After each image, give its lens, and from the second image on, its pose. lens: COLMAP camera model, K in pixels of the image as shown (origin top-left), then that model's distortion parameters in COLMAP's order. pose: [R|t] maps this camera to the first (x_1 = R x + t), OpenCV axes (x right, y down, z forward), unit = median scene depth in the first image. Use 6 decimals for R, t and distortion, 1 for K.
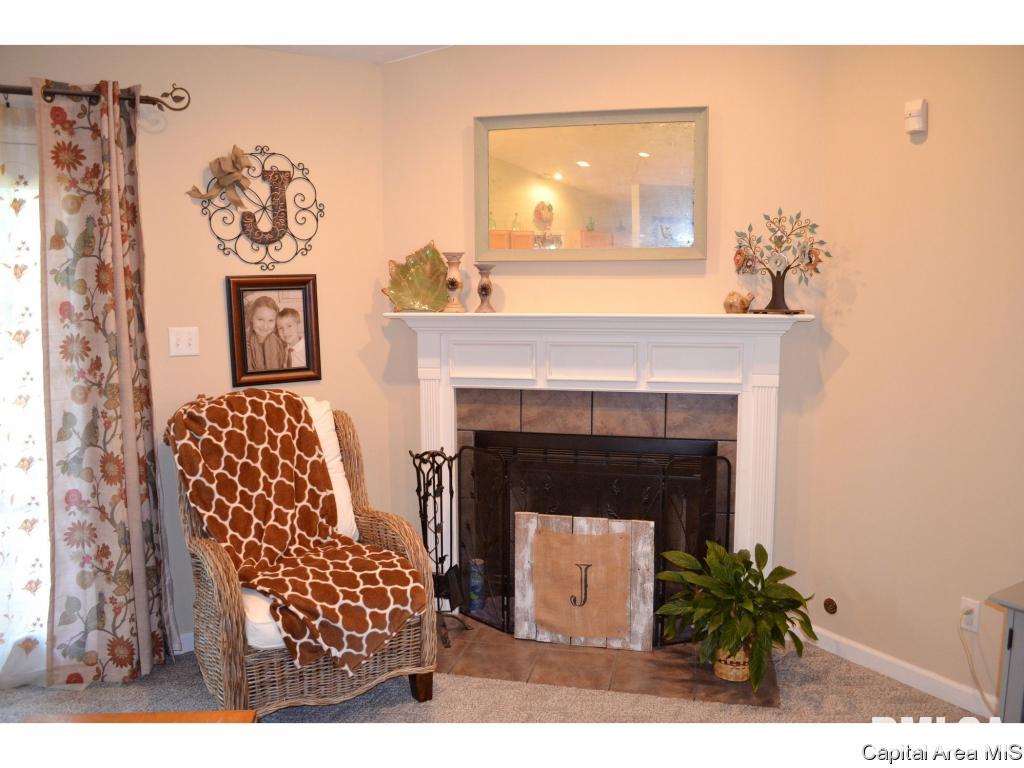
lens RADIAL K [[809.1, 0, 512.0], [0, 809.1, 384.0], [0, 0, 1]] dist [-0.076604, 0.005075]
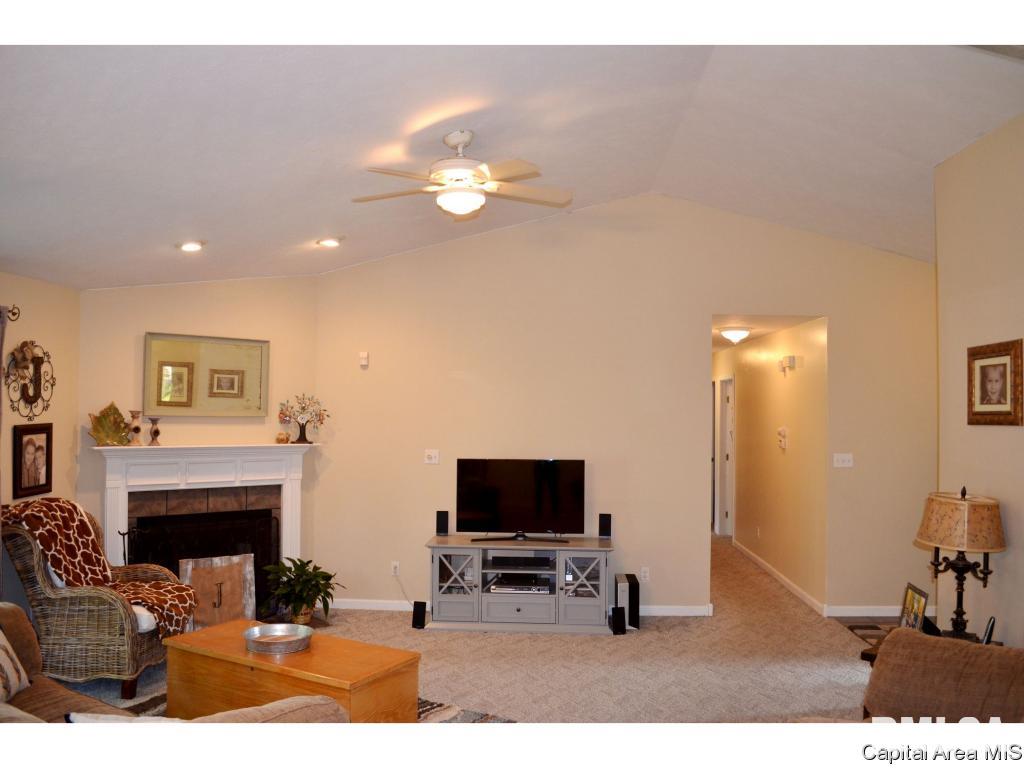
lens RADIAL K [[809.1, 0, 512.0], [0, 809.1, 384.0], [0, 0, 1]] dist [-0.076604, 0.005075]
pose [[0.574459, 0.036752, 0.817708, -1.011959], [0.074790, 0.992456, -0.097148, 0.002242], [-0.815109, 0.116963, 0.567377, -0.607050]]
